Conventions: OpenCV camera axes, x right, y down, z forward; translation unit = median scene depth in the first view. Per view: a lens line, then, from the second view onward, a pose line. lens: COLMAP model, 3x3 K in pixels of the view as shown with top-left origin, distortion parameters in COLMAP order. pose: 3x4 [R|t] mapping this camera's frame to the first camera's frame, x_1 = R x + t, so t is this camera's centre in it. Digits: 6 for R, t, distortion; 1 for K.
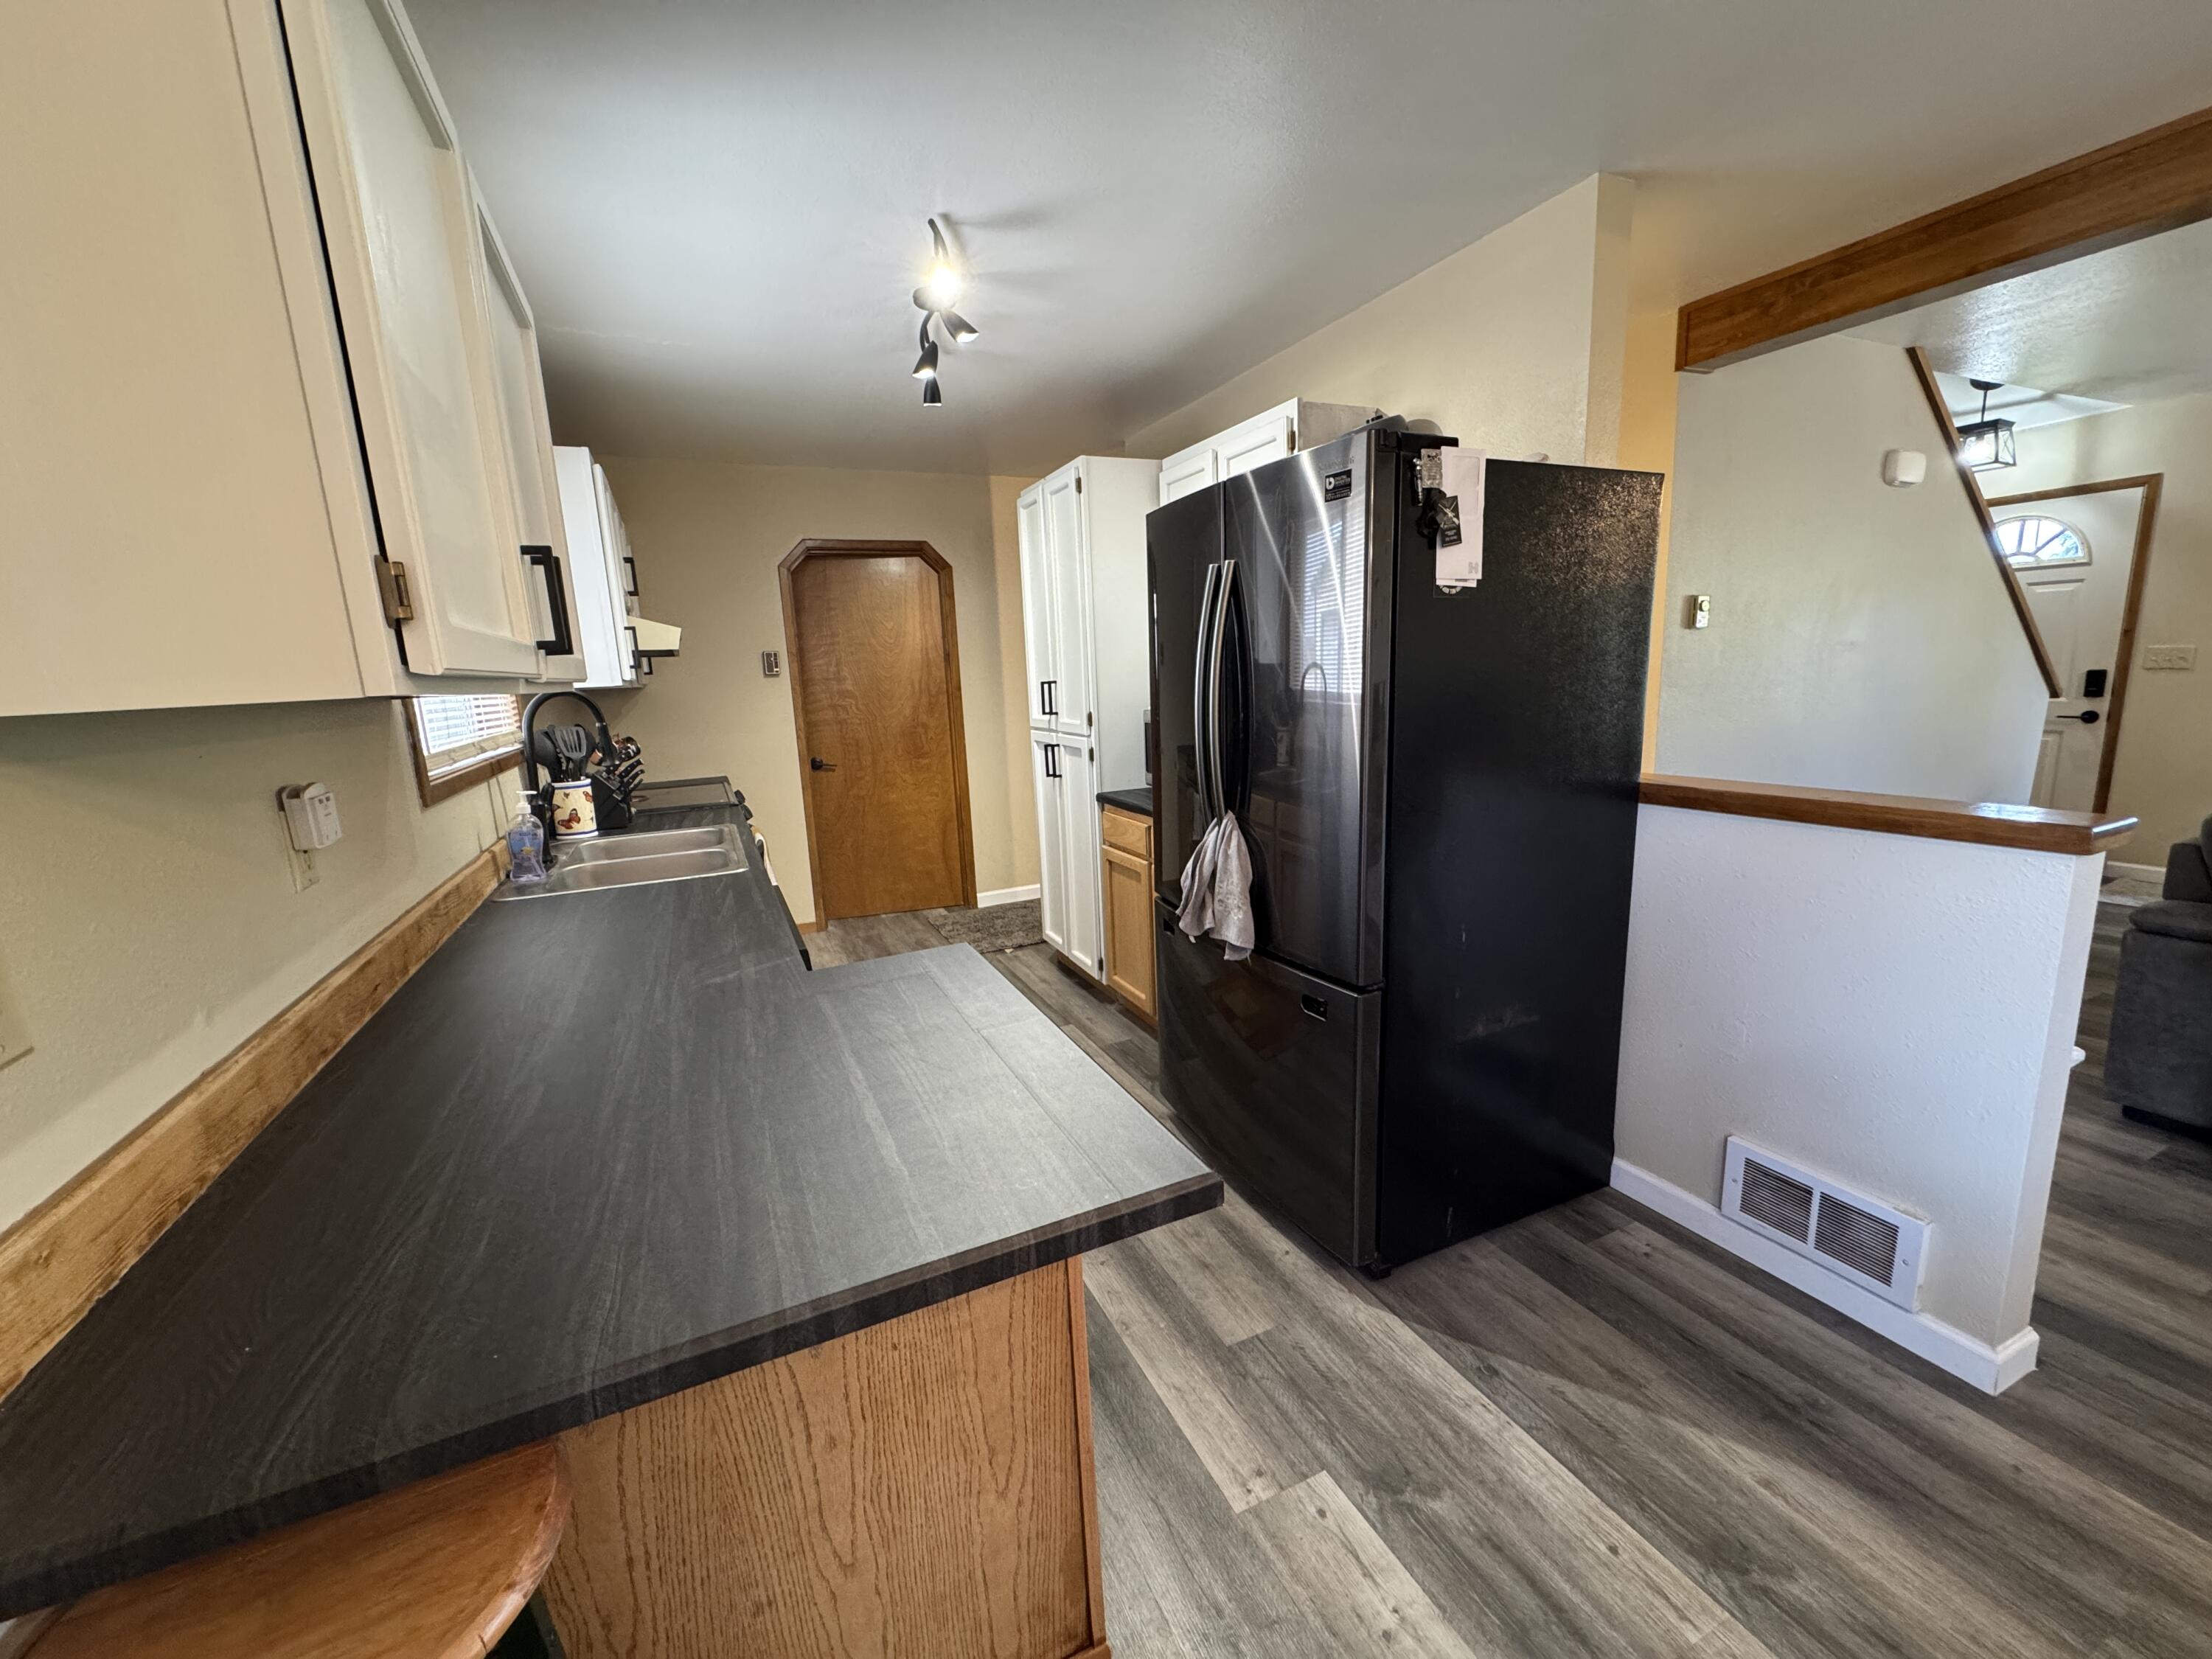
lens RADIAL K [[878.2, 0, 1104.0], [0, 878.2, 826.2], [0, 0, 1]] dist [-0.003213, 0.000586]
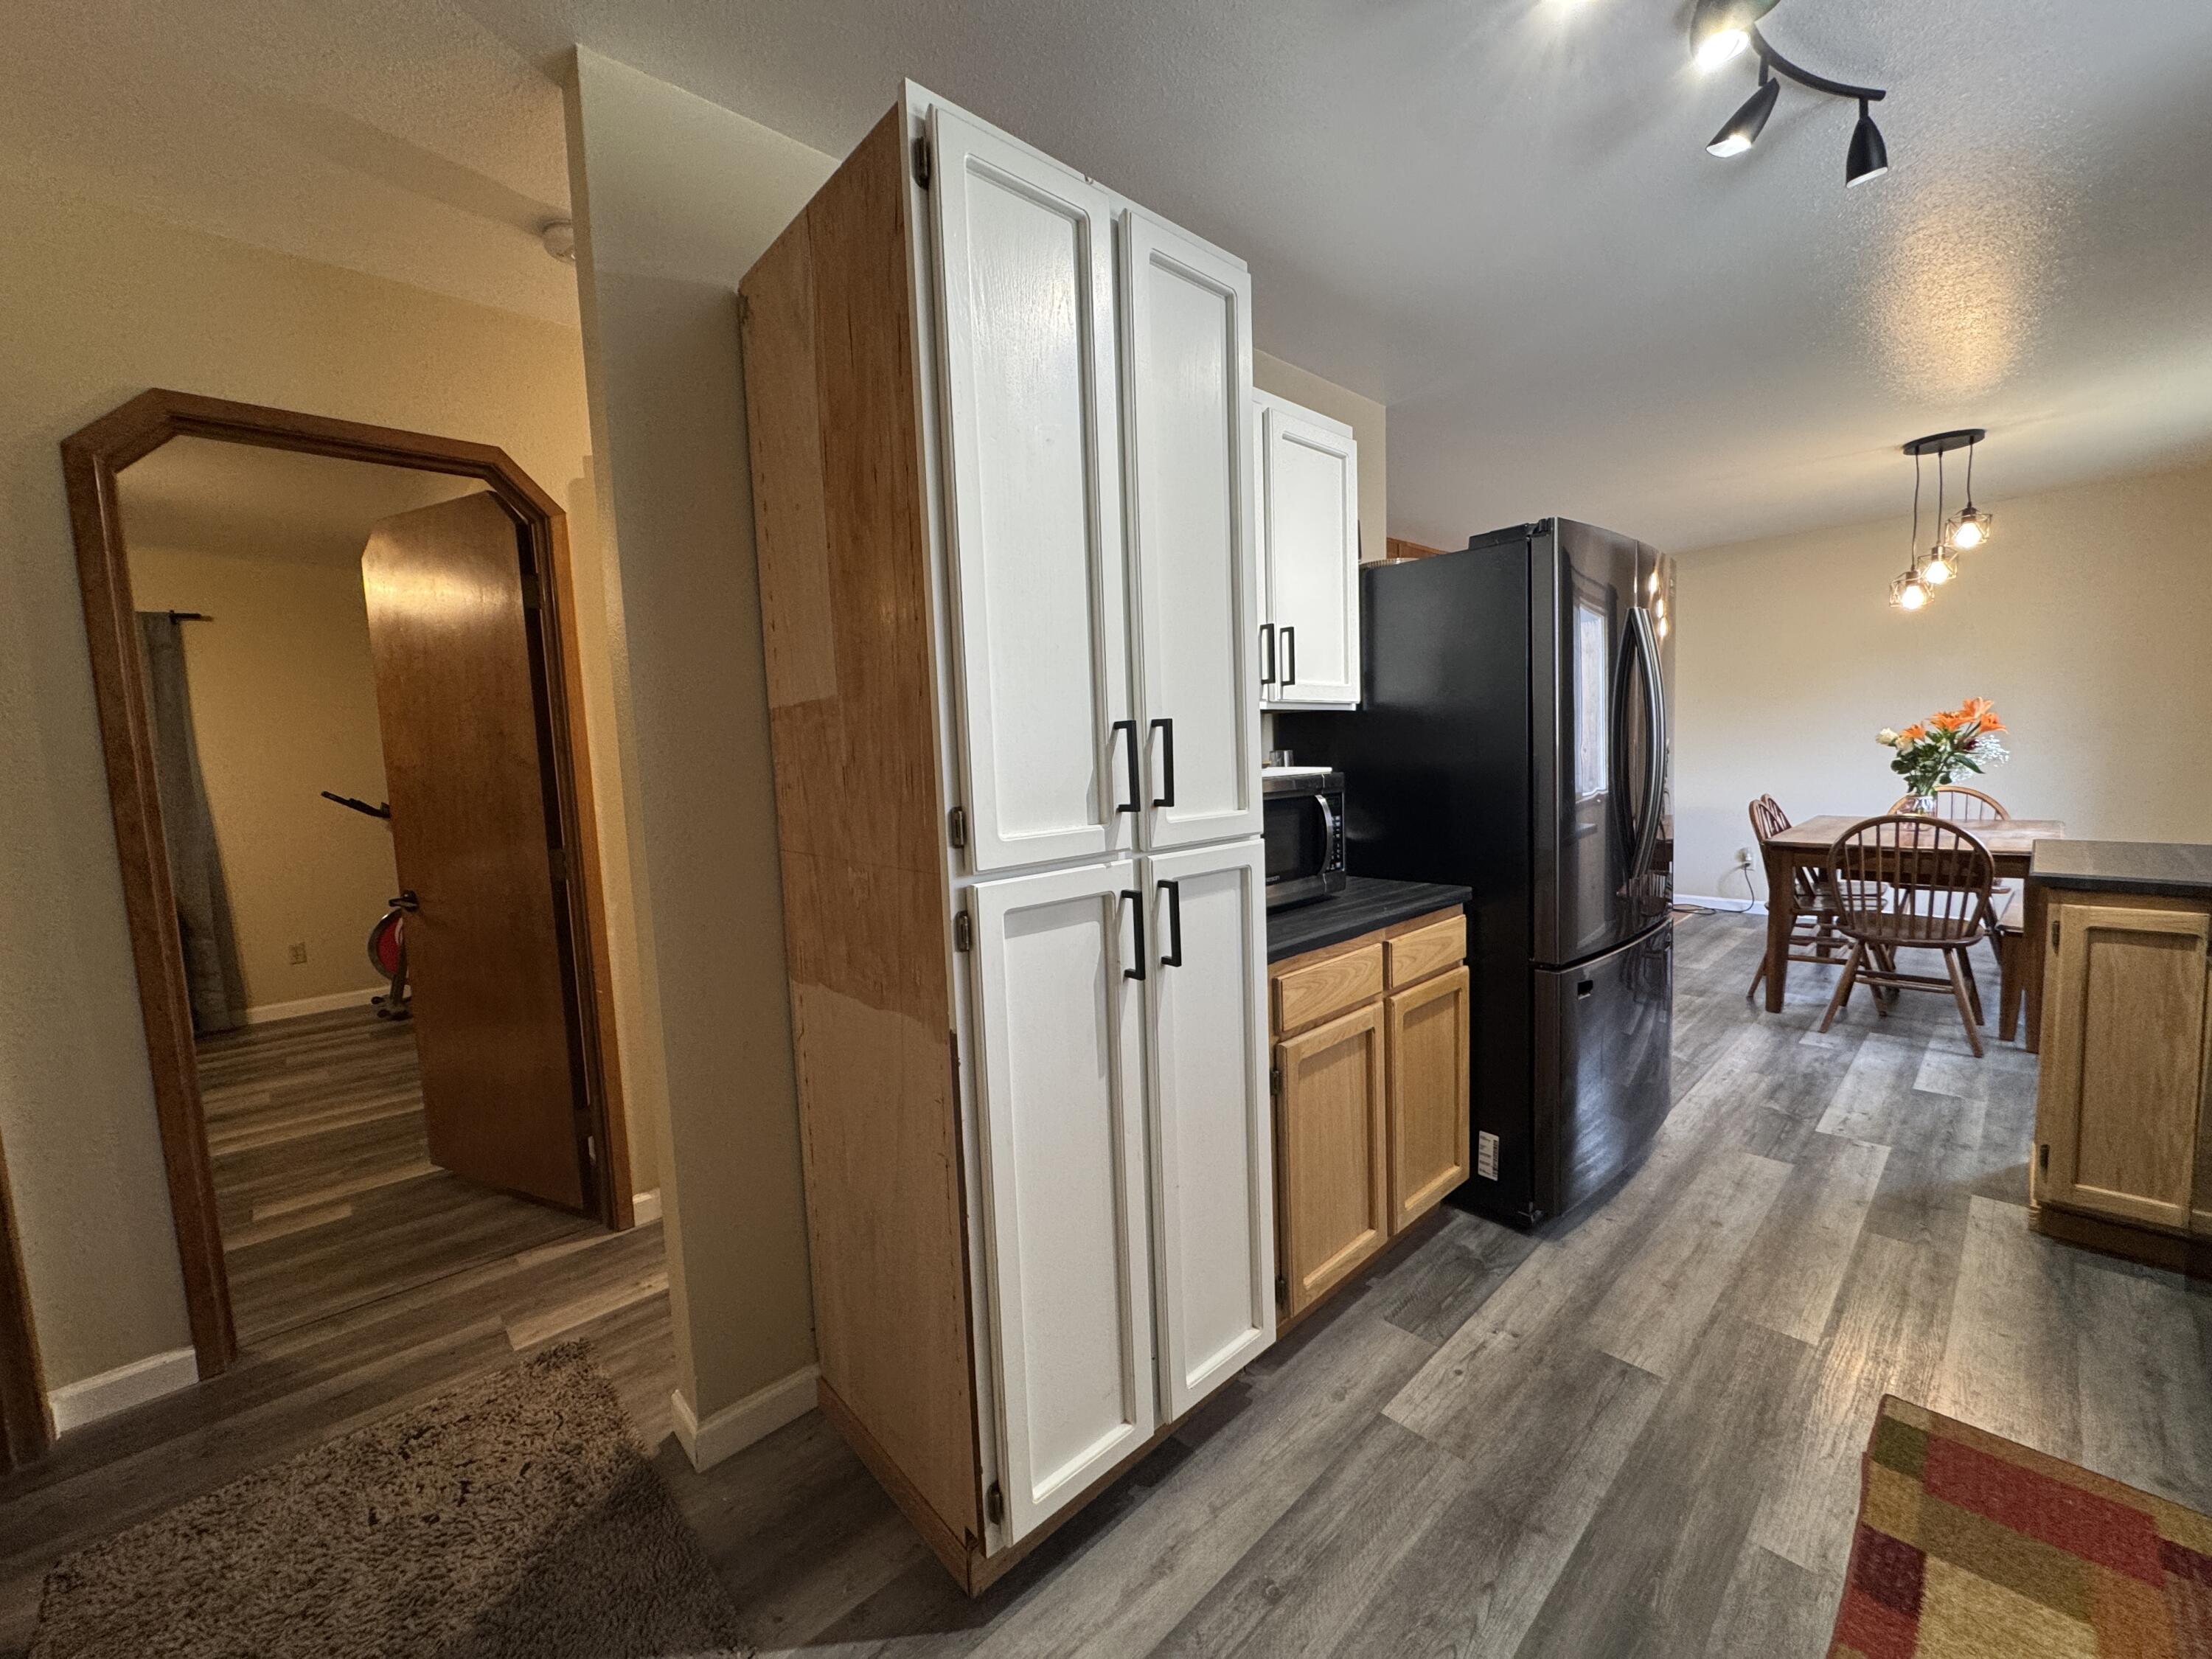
lens RADIAL K [[878.2, 0, 1100.1], [0, 878.2, 825.9], [0, 0, 1]] dist [-0.003213, 0.000586]
pose [[-0.306072, -0.027234, 0.951619, -0.568216], [0.223226, 0.969670, 0.099547, -0.222478], [-0.925468, 0.242895, -0.290709, 1.546751]]
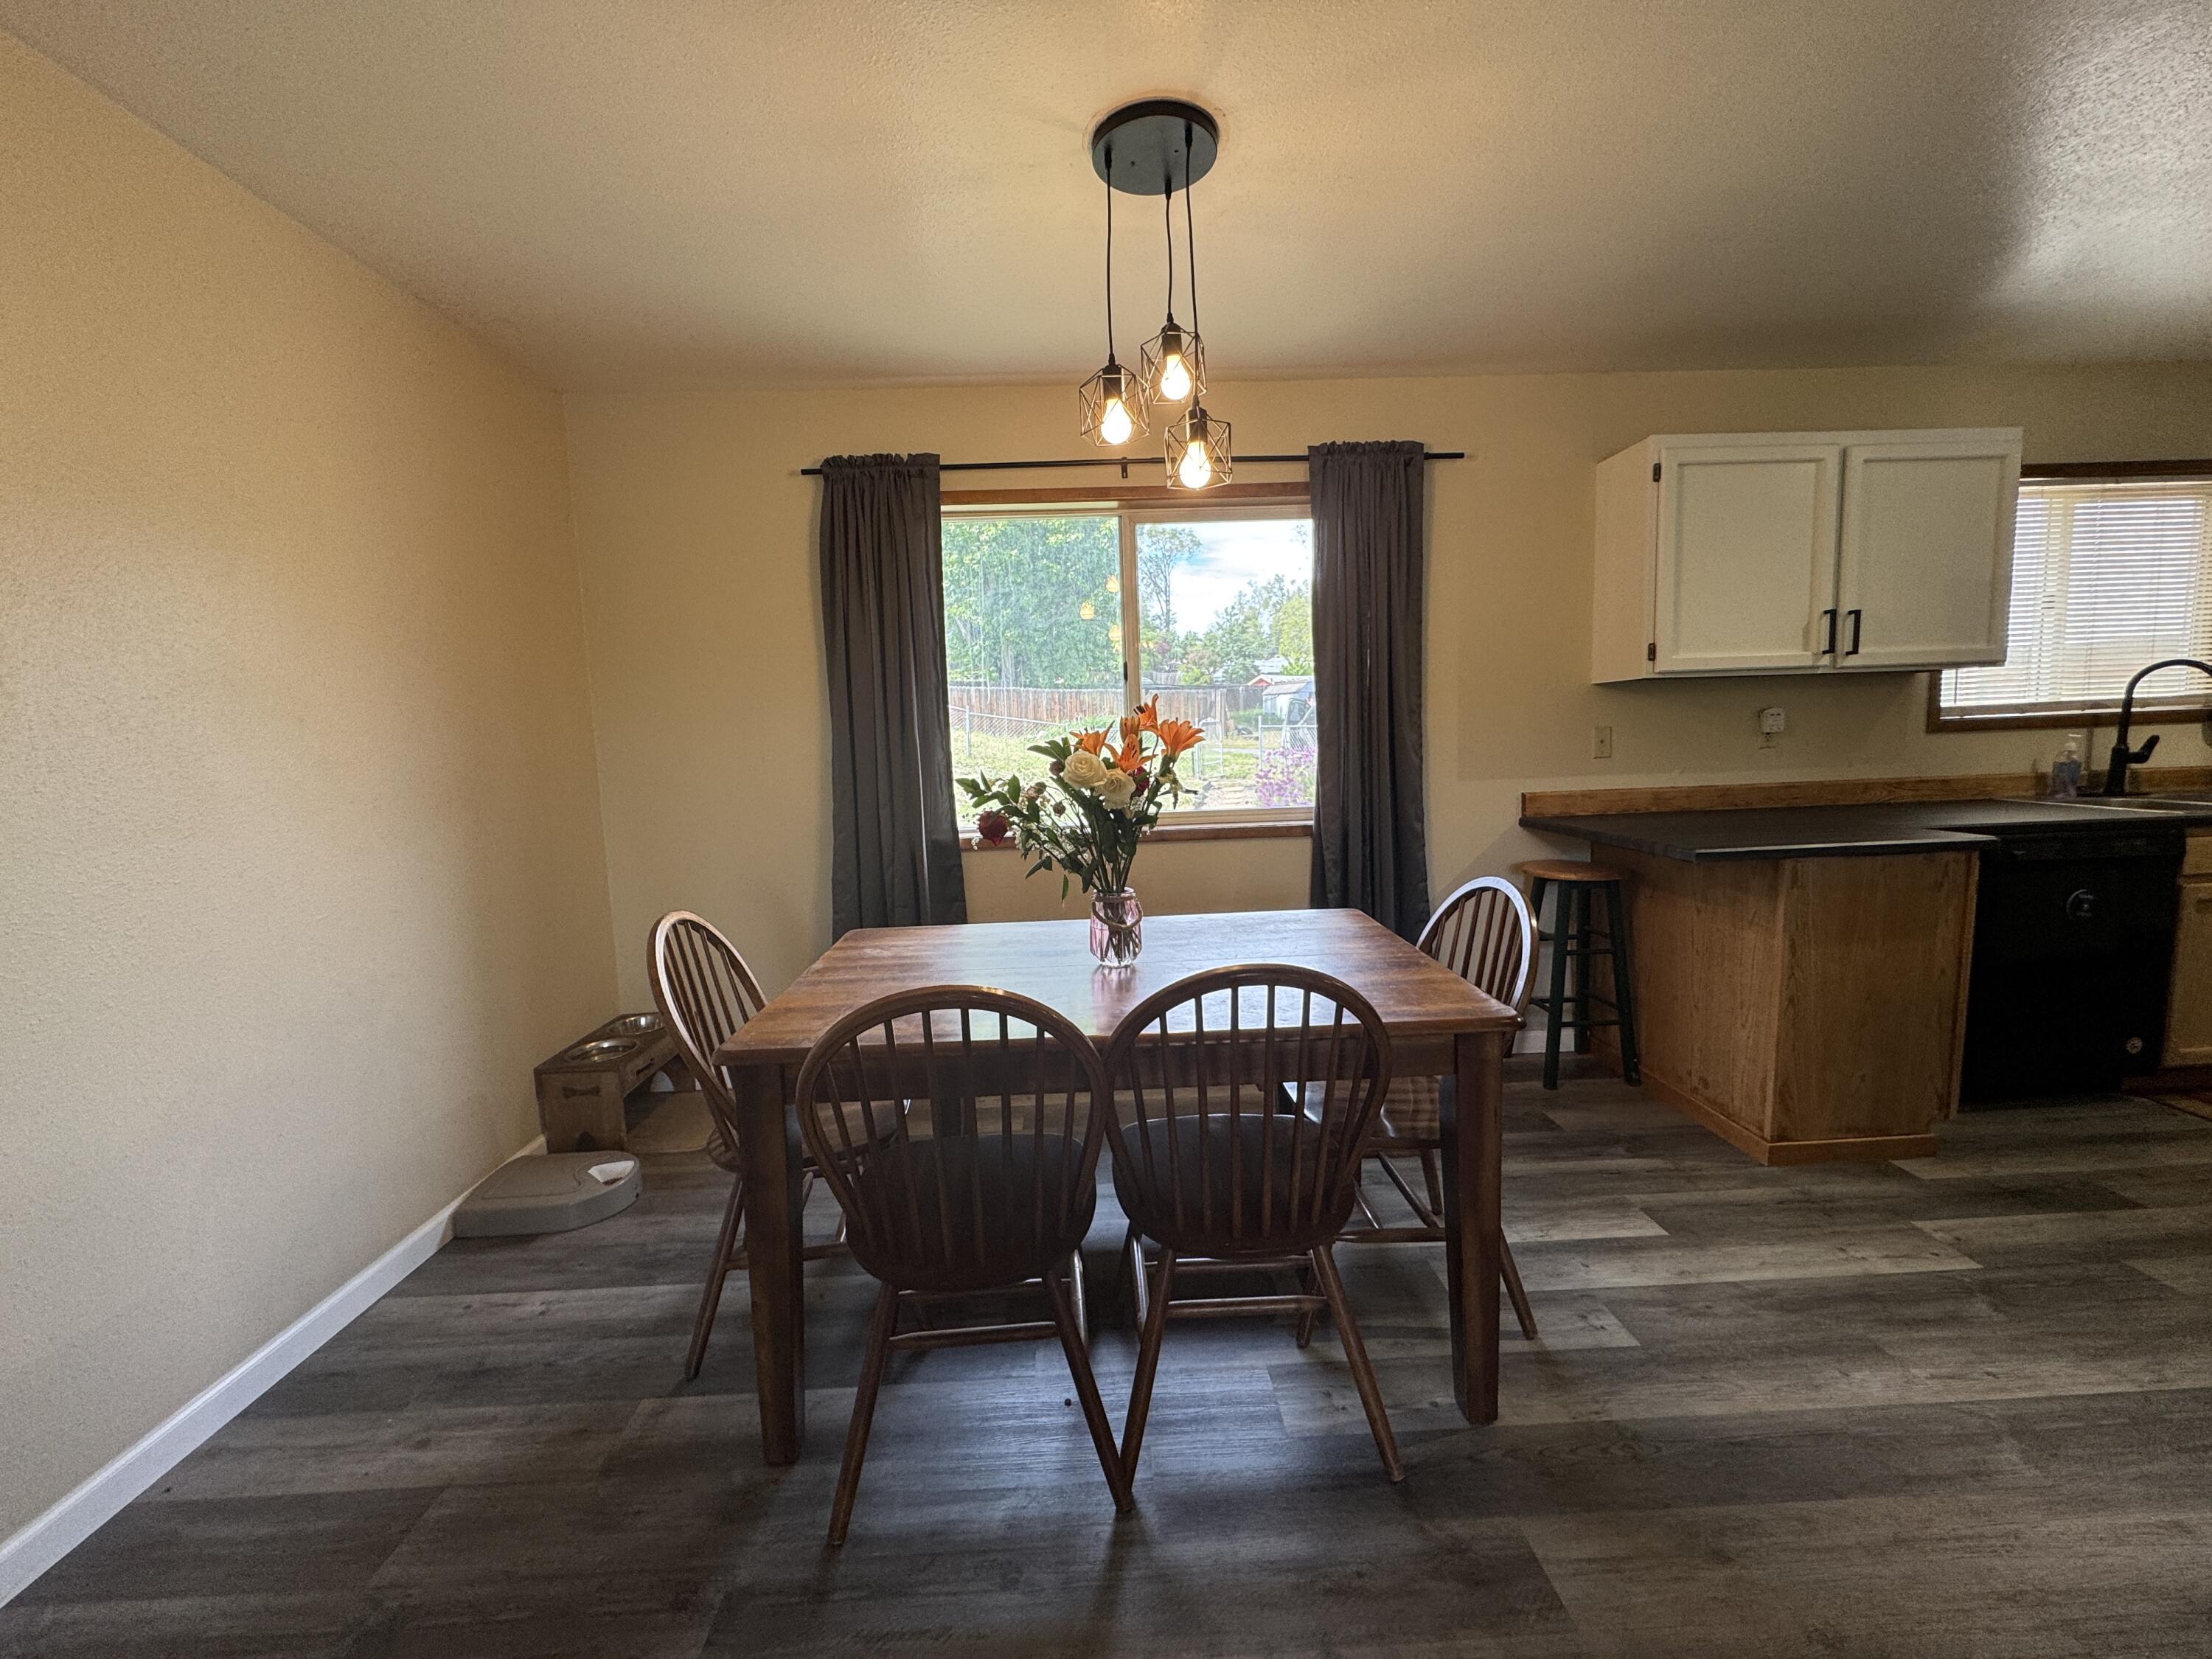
lens RADIAL K [[878.2, 0, 1106.4], [0, 878.2, 828.2], [0, 0, 1]] dist [-0.003213, 0.000586]
pose [[-0.386985, 0.159997, -0.908099, 1.032217], [-0.113245, 0.969129, 0.219009, -0.022032], [0.915106, 0.187591, -0.356919, 0.081101]]
